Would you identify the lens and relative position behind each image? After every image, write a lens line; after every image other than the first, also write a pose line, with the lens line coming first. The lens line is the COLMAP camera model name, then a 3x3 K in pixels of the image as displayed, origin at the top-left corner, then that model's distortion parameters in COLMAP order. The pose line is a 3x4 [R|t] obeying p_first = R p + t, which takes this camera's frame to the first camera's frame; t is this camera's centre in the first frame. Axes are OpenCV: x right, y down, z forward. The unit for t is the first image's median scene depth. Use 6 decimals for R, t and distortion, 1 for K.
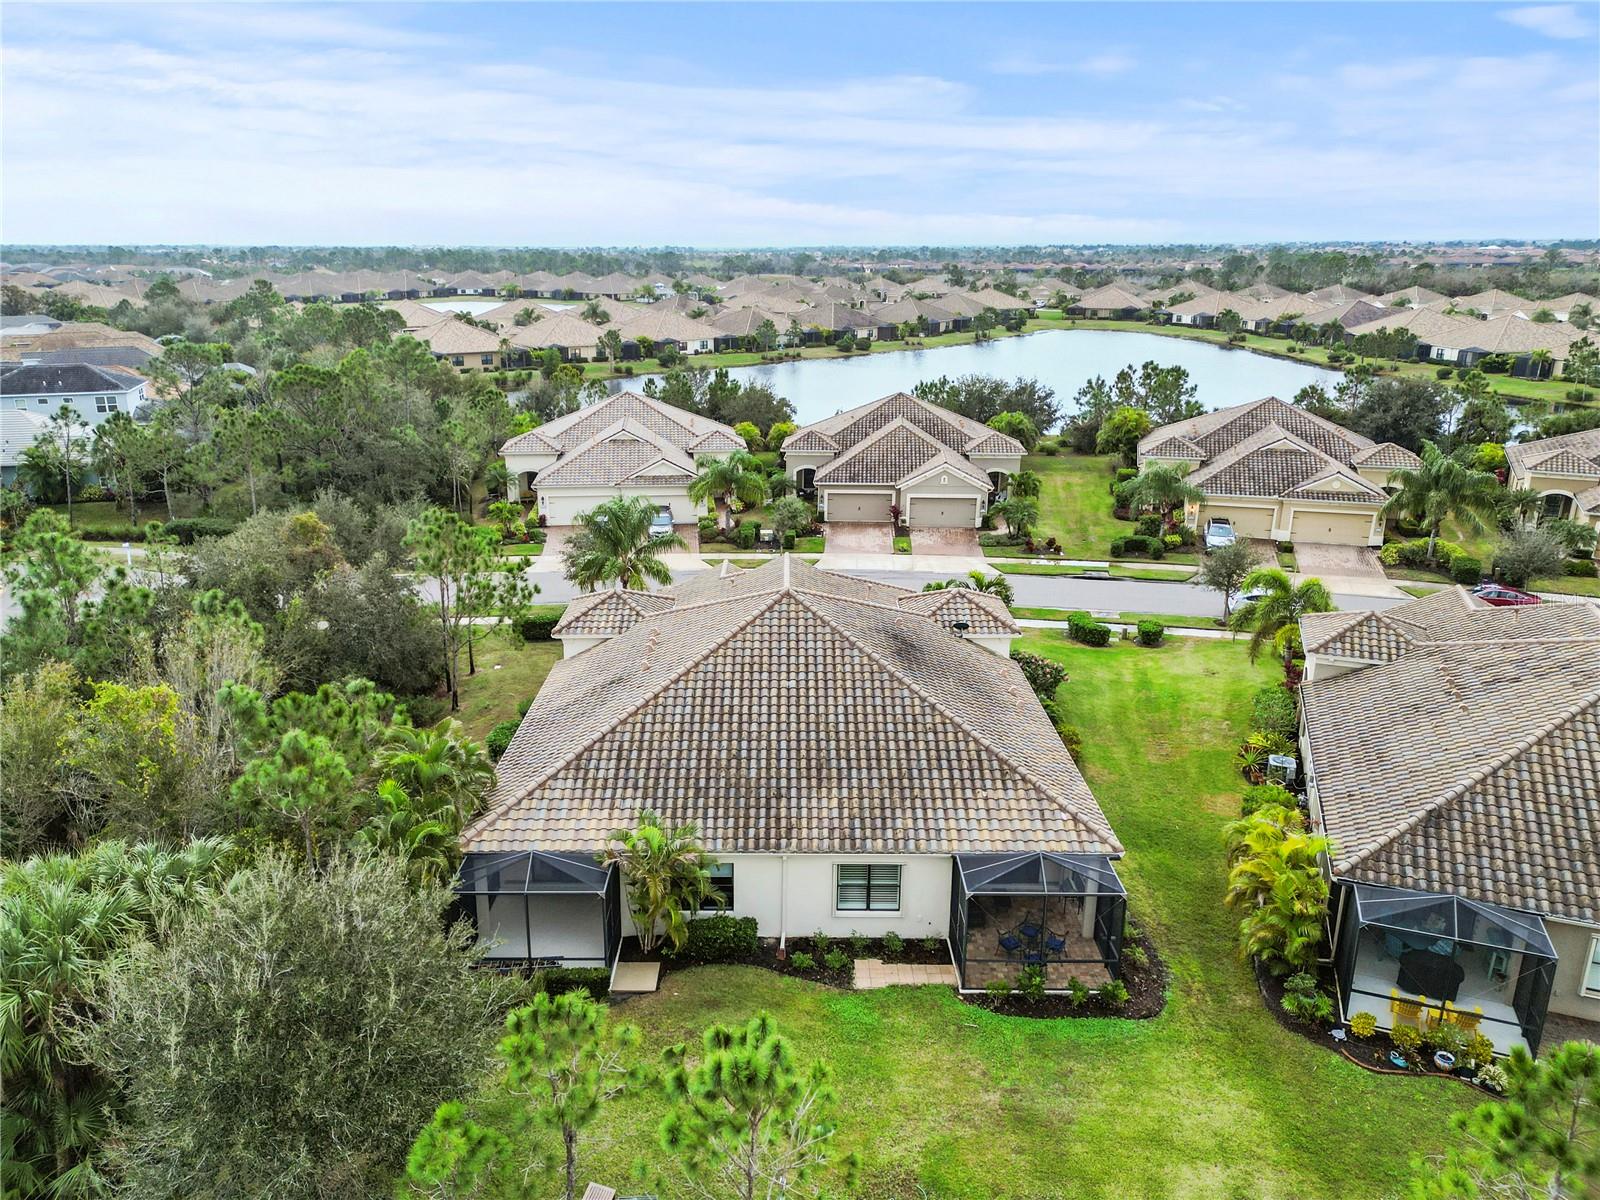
lens RADIAL K [[1095.0, 0, 797.1], [0, 1095.0, 599.6], [0, 0, 1]] dist [0.063734, -0.050908]
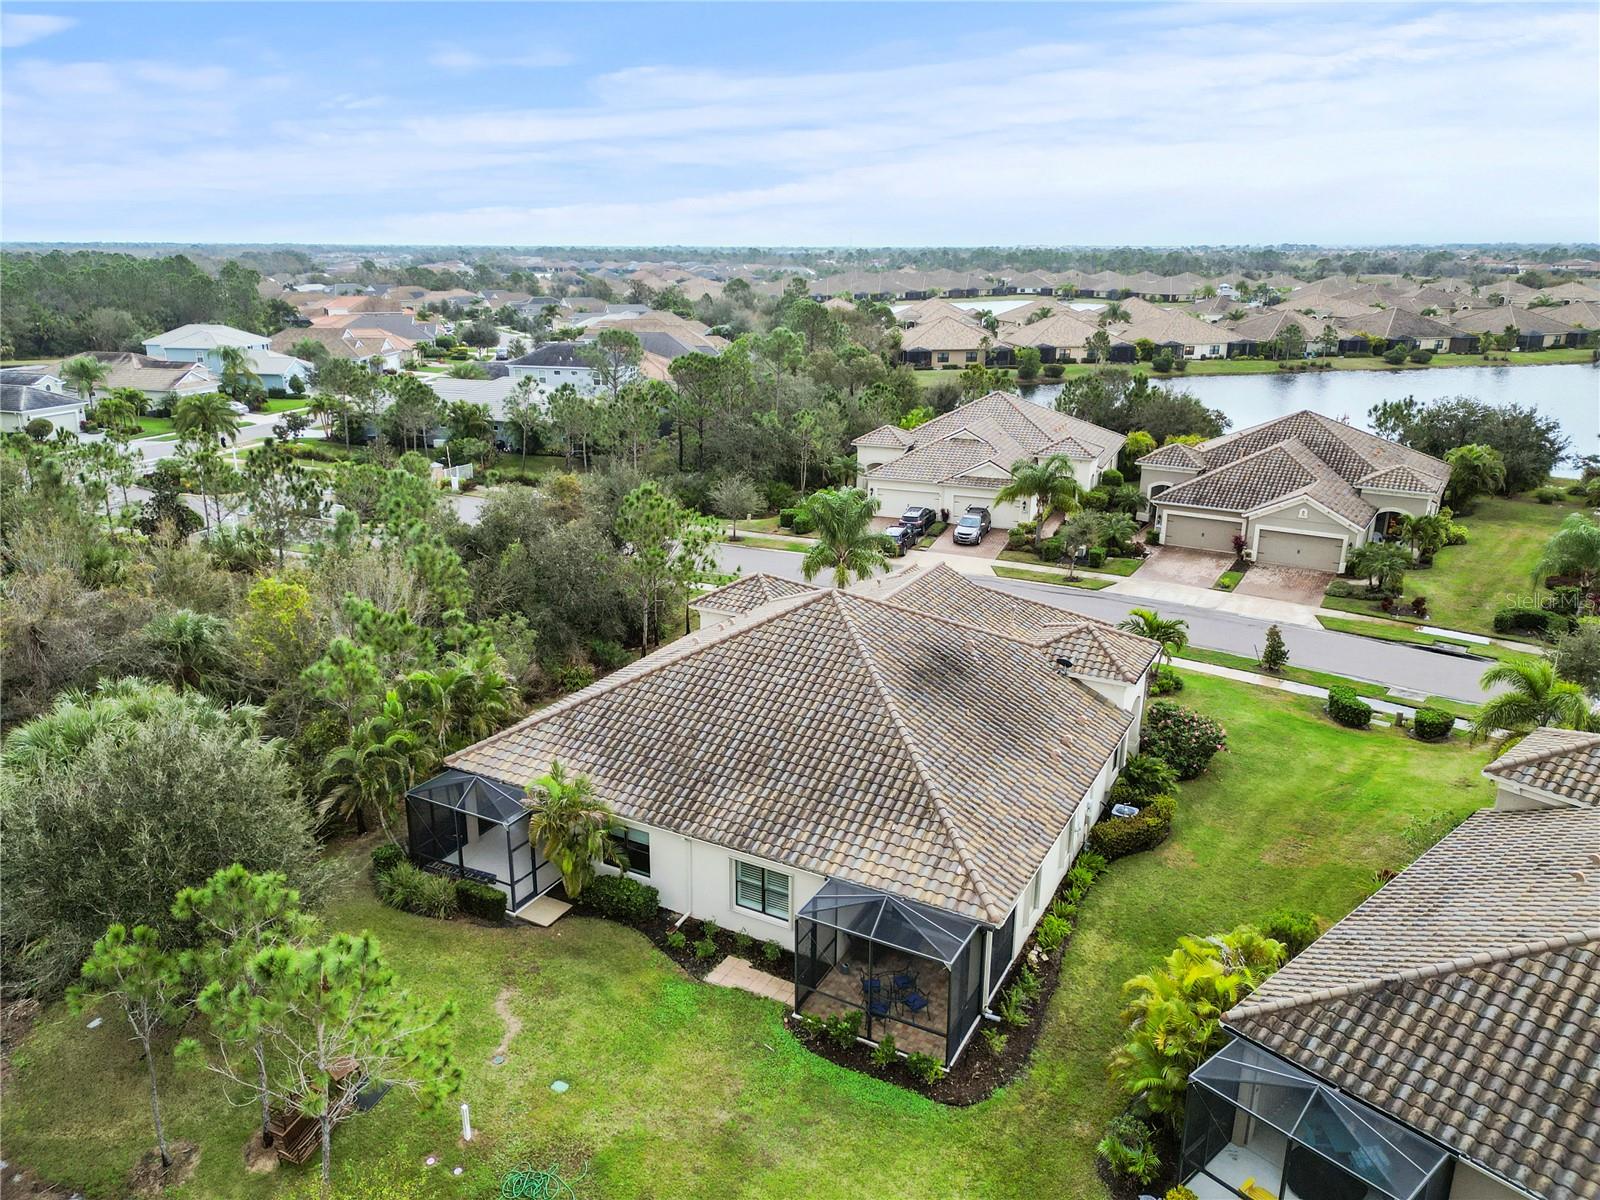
lens RADIAL K [[1095.0, 0, 788.1], [0, 1095.0, 600.2], [0, 0, 1]] dist [0.063734, -0.050908]
pose [[0.883442, 0.147709, -0.444648, 0.177171], [-0.147223, 0.988453, 0.035850, -0.013372], [0.444809, 0.033791, 0.894988, 0.040085]]
